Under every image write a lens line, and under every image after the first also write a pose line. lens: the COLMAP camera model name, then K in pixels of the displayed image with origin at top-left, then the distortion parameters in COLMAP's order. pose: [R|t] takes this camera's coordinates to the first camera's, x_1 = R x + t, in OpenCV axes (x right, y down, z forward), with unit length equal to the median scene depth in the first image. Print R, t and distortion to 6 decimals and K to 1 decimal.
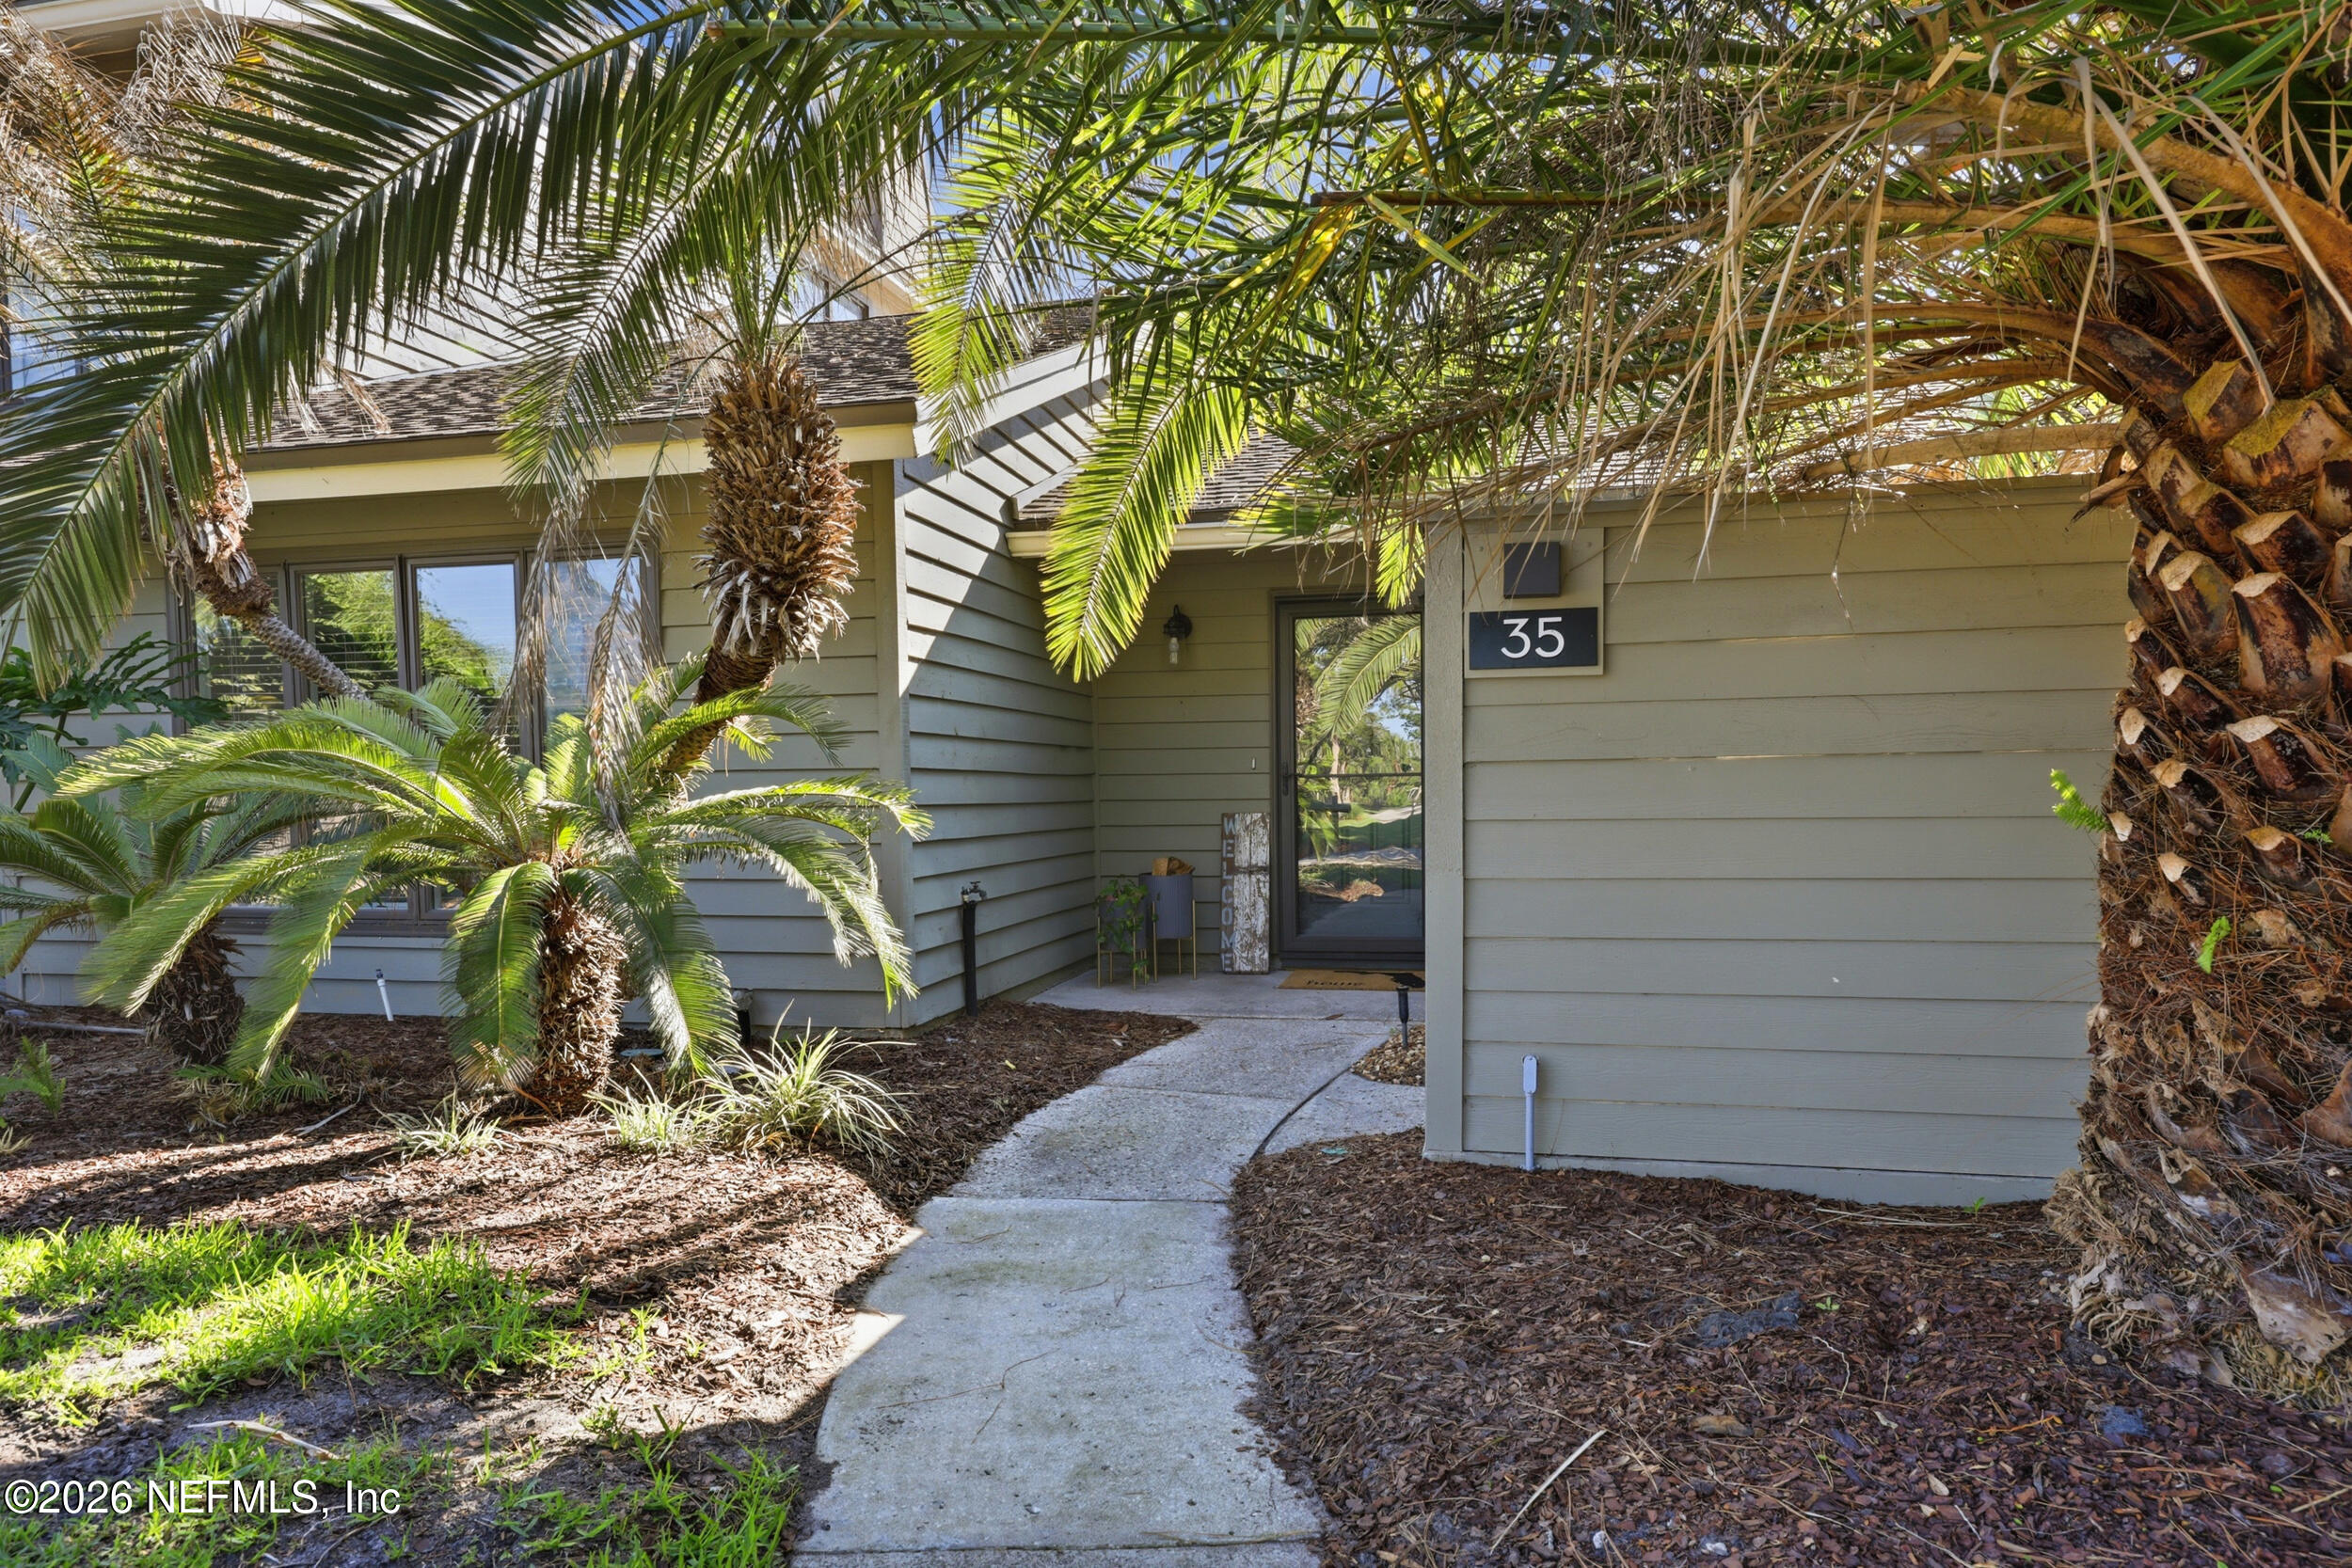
lens RADIAL K [[1489.2, 0, 1133.6], [0, 1489.2, 887.3], [0, 0, 1]] dist [-0.020073, 0.007679]
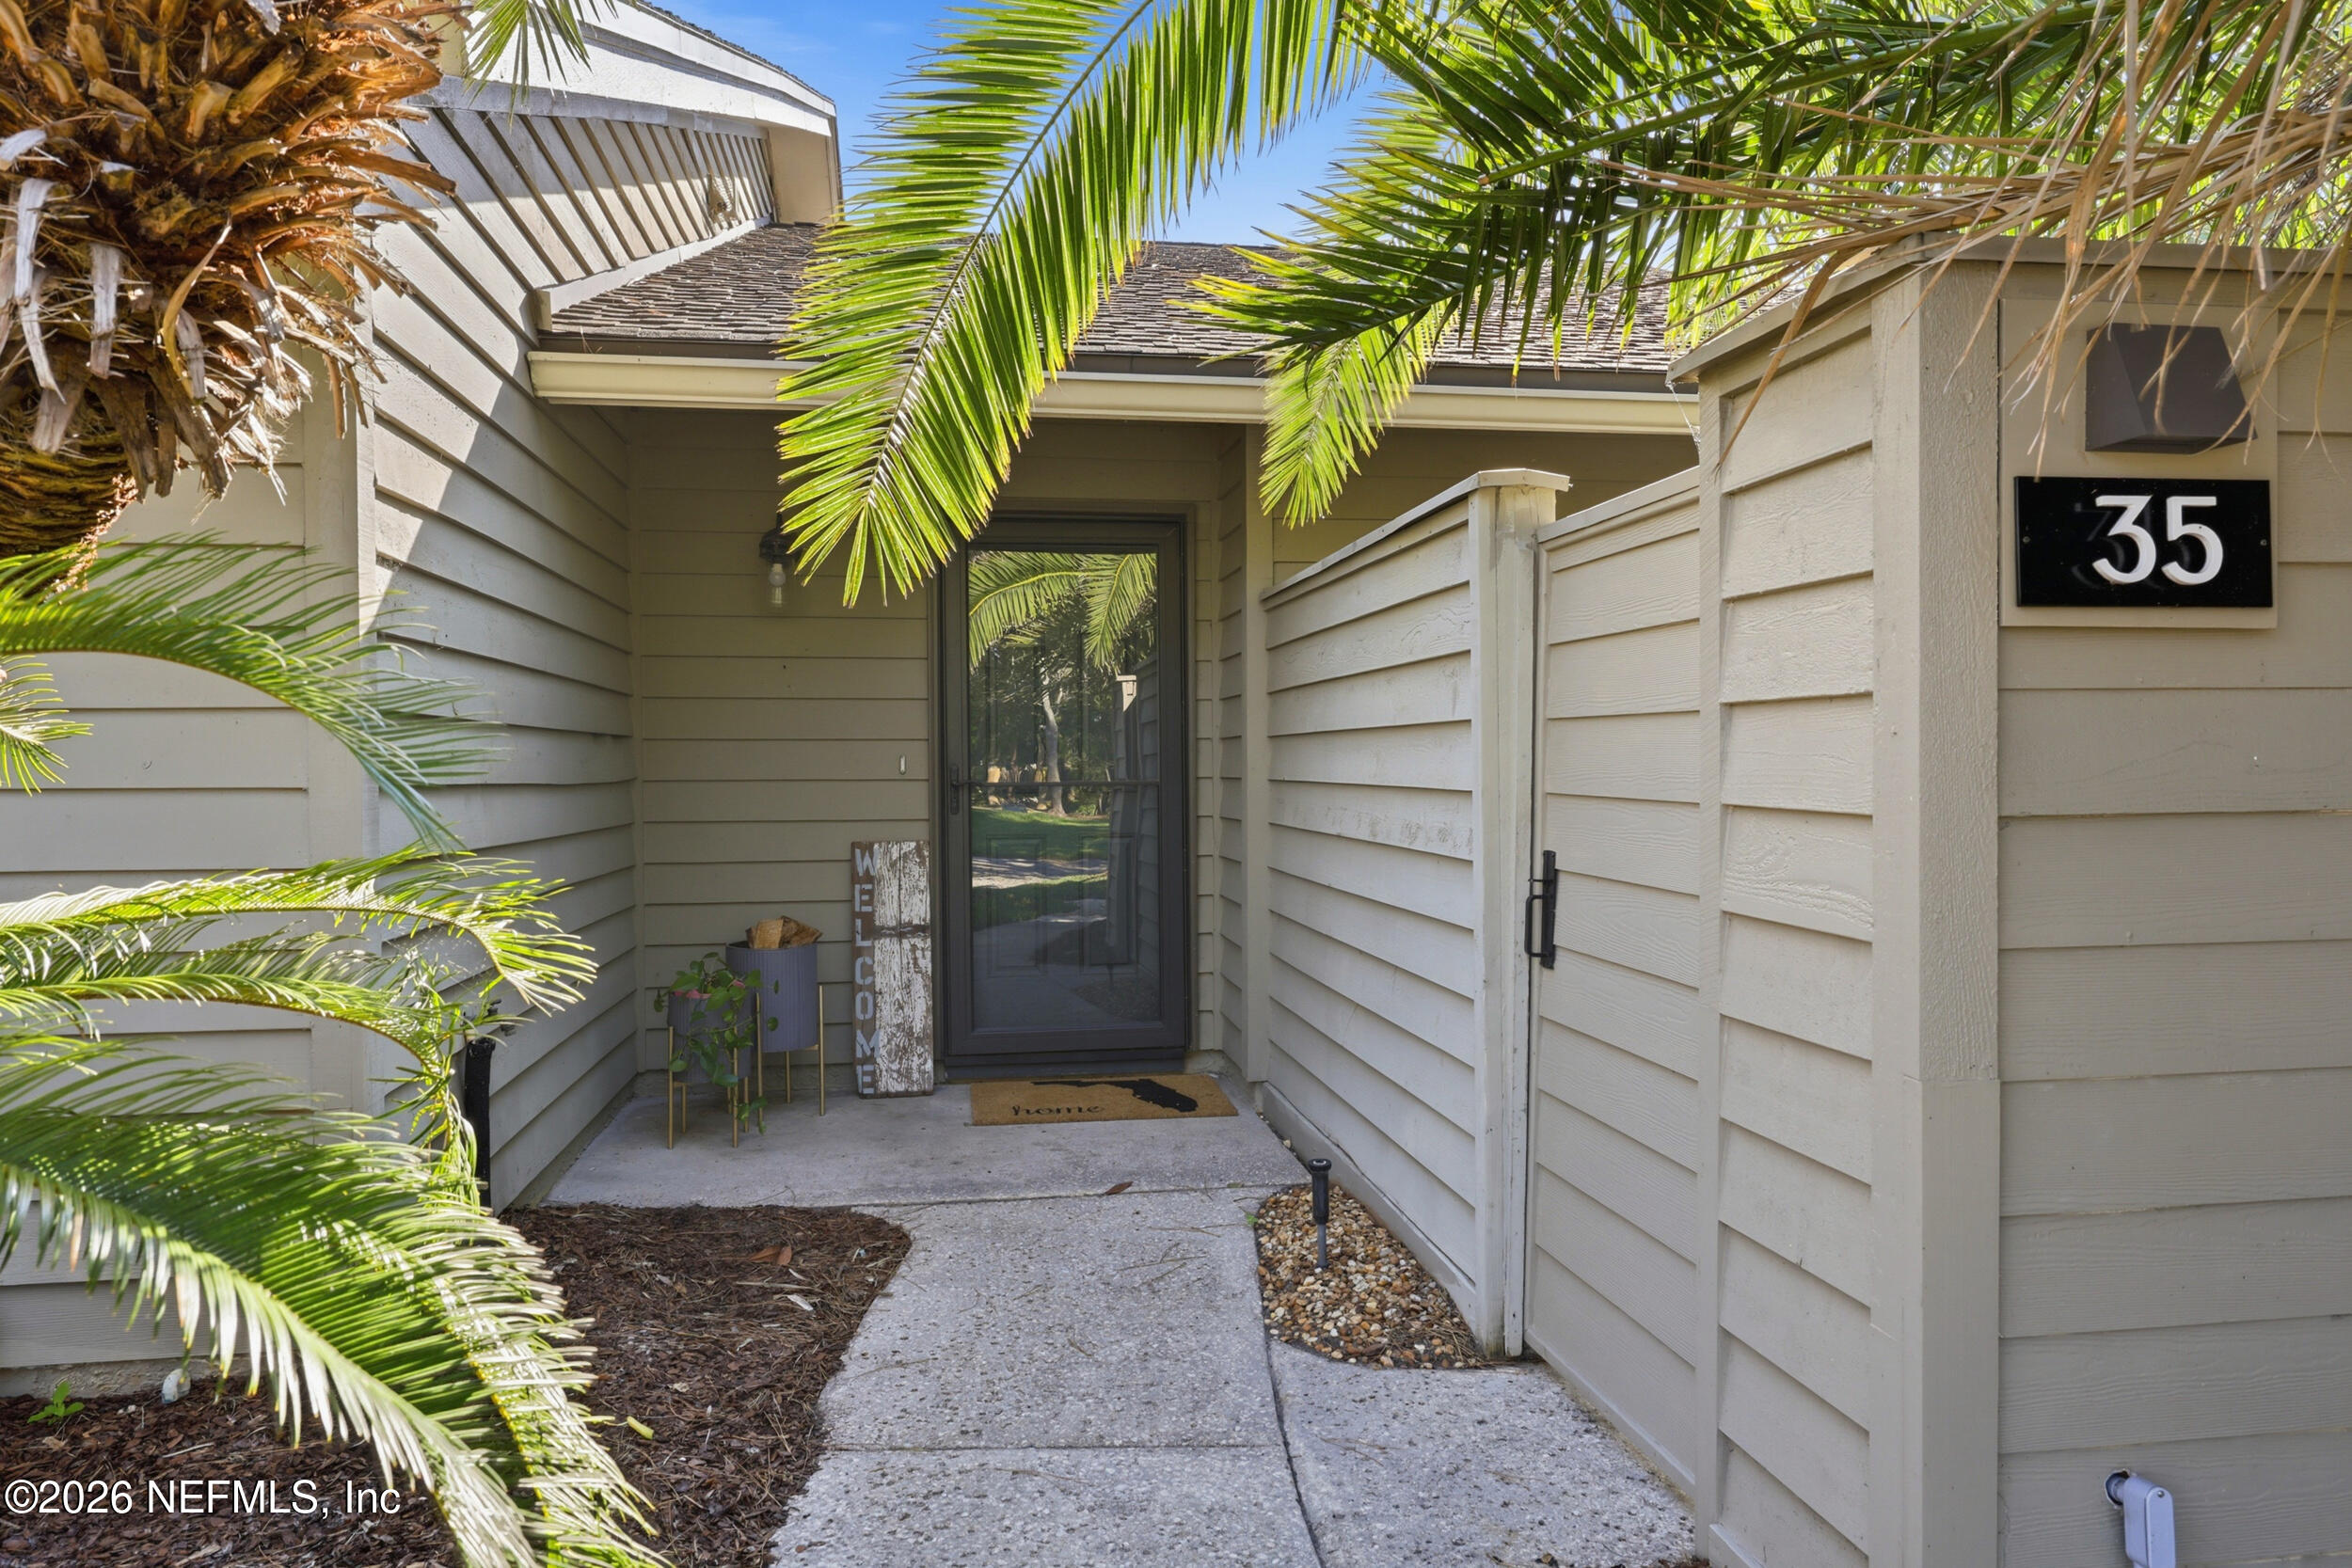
lens RADIAL K [[1652.9, 0, 1187.0], [0, 1652.9, 792.5], [0, 0, 1]] dist [0.011299, -0.006036]
pose [[0.921348, -0.000485, 0.388738, -0.187212], [0.021413, 0.998544, -0.049504, -0.073989], [-0.388148, 0.053934, 0.920018, 0.655883]]
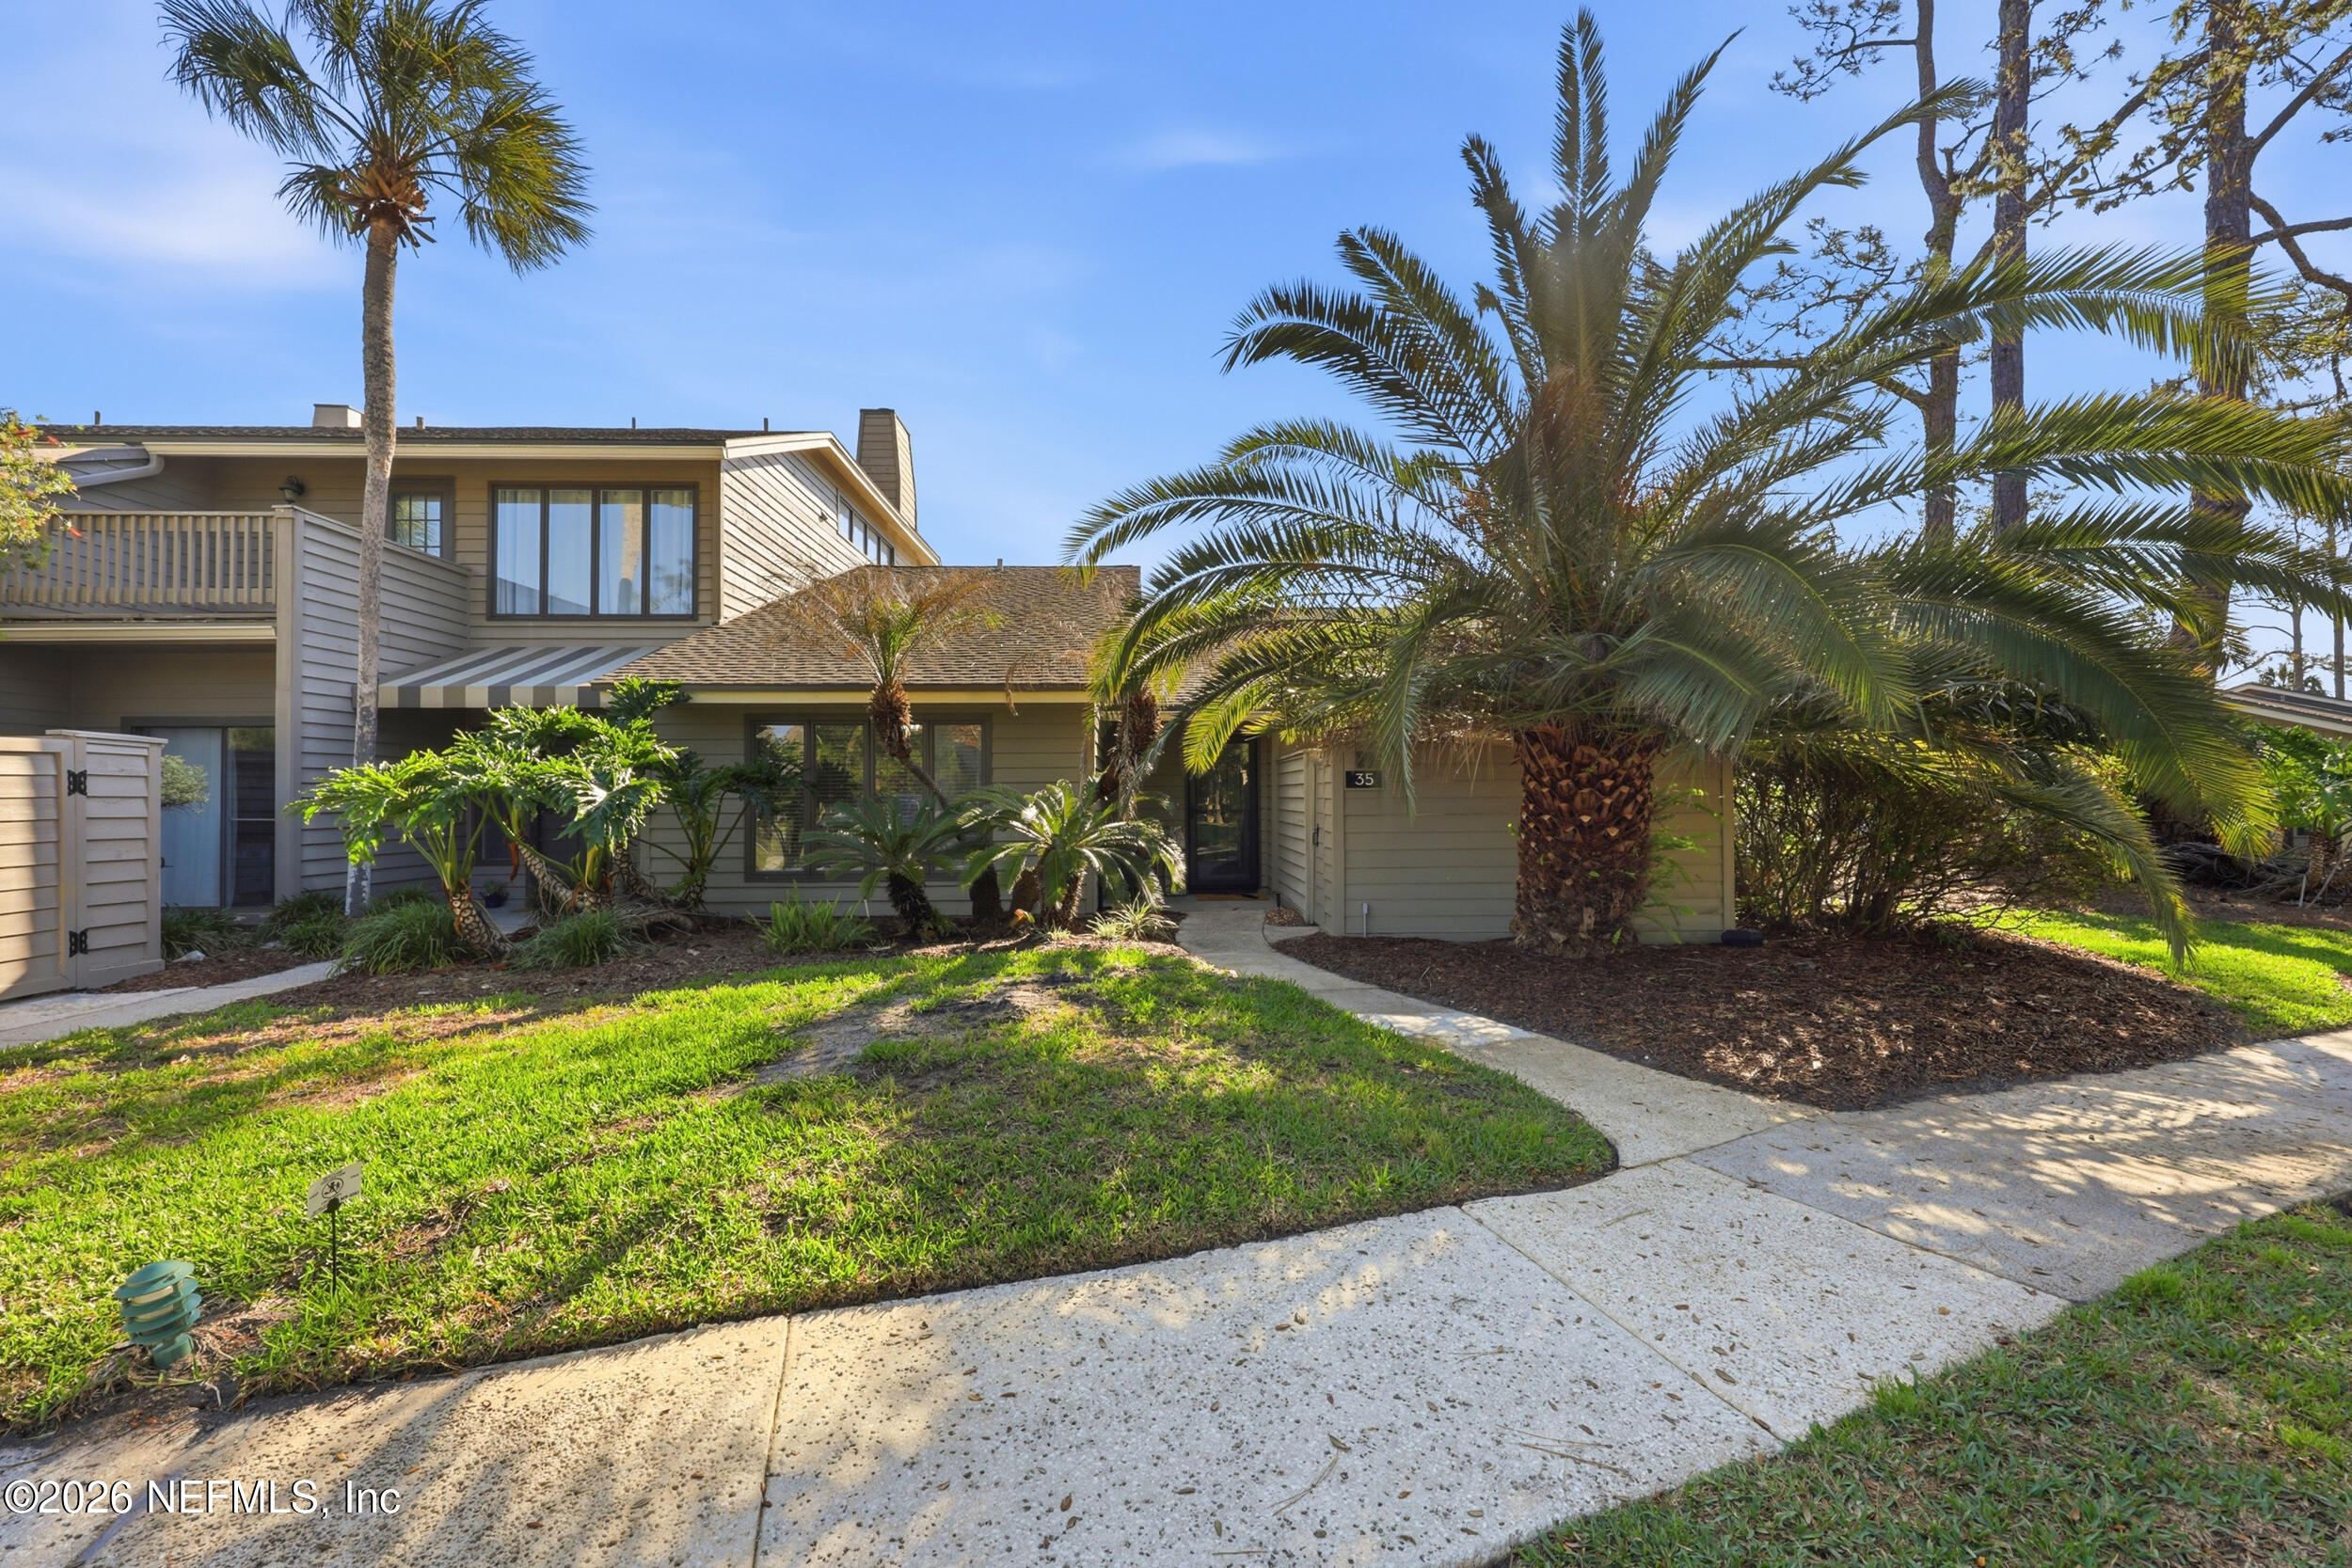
lens RADIAL K [[956.6, 0, 1181.6], [0, 956.6, 789.5], [0, 0, 1]] dist [0.004479, 0.000741]
pose [[0.960481, 0.016798, 0.277839, -0.746788], [0.005360, 0.996876, -0.078800, 0.028079], [-0.278295, 0.077175, 0.957390, -0.992323]]
